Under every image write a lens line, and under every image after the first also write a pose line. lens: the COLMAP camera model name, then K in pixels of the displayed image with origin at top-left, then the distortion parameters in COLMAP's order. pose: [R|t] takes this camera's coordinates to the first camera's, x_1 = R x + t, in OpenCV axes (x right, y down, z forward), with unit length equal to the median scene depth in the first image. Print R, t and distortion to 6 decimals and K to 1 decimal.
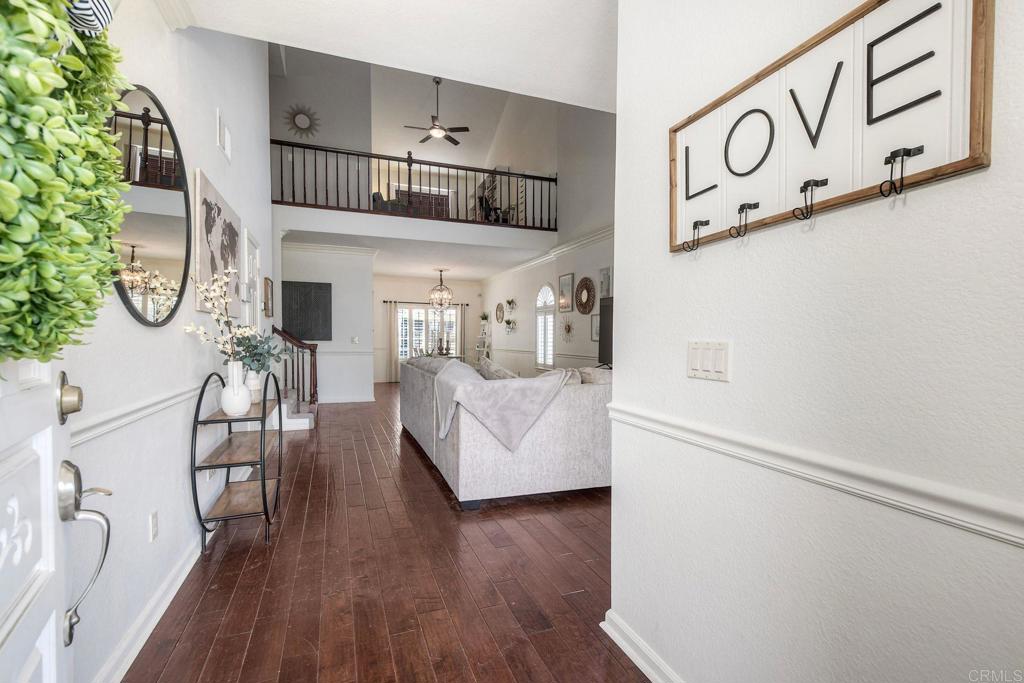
lens RADIAL K [[460.1, 0, 512.0], [0, 460.1, 341.5], [0, 0, 1]] dist [0.001884, 0.000144]
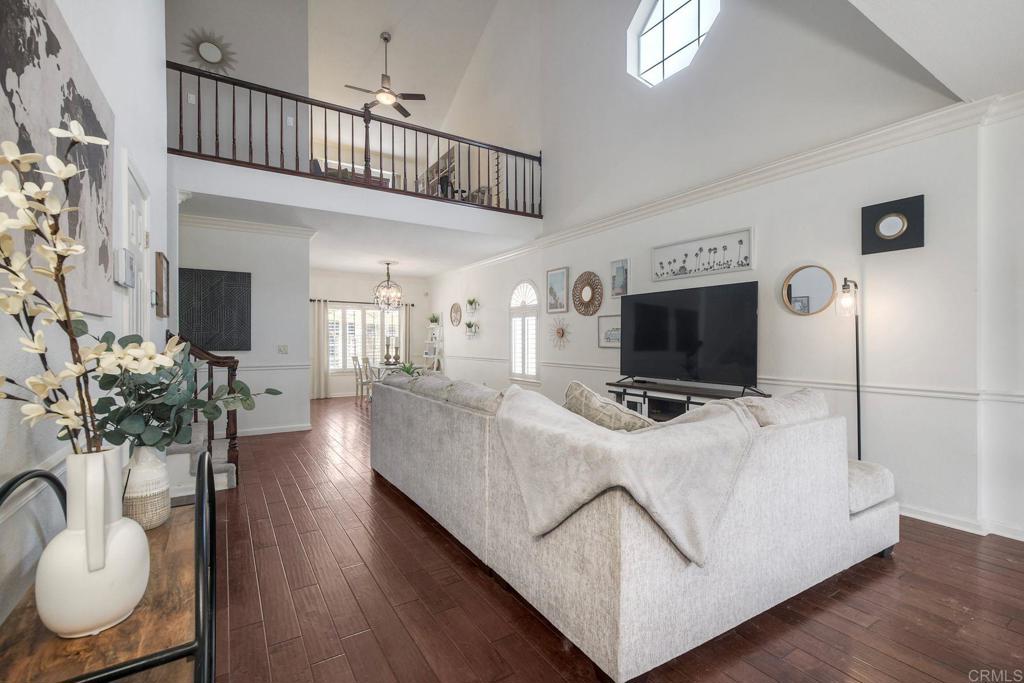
lens RADIAL K [[450.5, 0, 517.8], [0, 450.5, 332.6], [0, 0, 1]] dist [-0.001740, -0.000402]
pose [[0.978495, -0.004217, 0.206226, -0.120563], [0.009523, 0.999649, -0.024740, -0.008014], [-0.206049, 0.026172, 0.978192, 0.201564]]
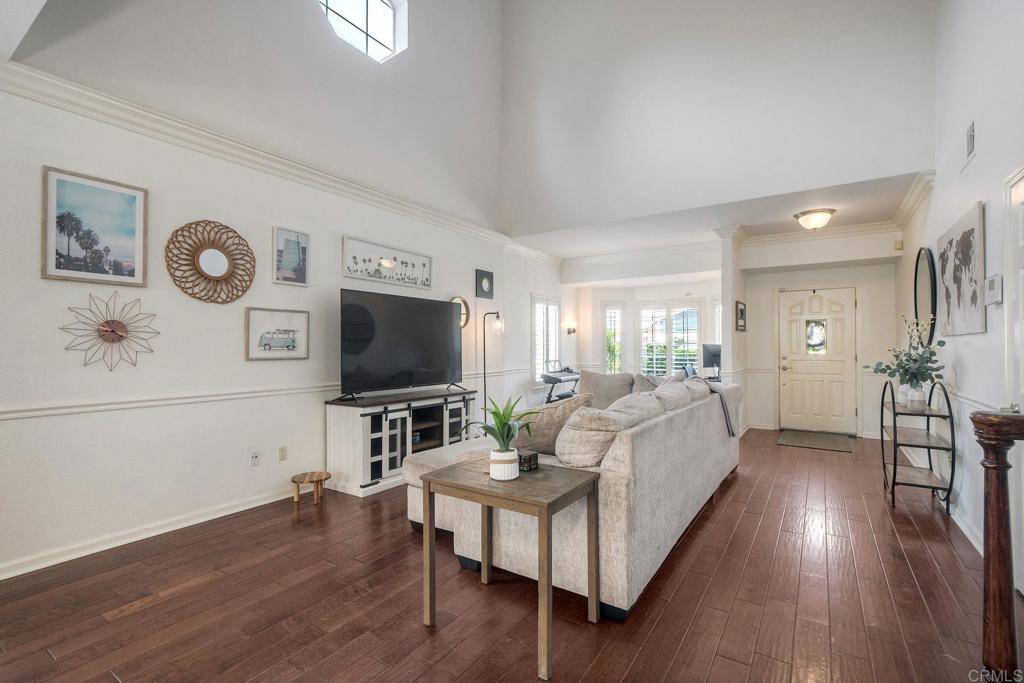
lens RADIAL K [[460.1, 0, 512.0], [0, 460.1, 341.5], [0, 0, 1]] dist [0.001884, 0.000144]
pose [[-0.581275, 0.004328, 0.813696, -0.342752], [0.007290, 0.999973, -0.000112, -0.016687], [-0.813674, 0.005867, -0.581291, 0.916123]]
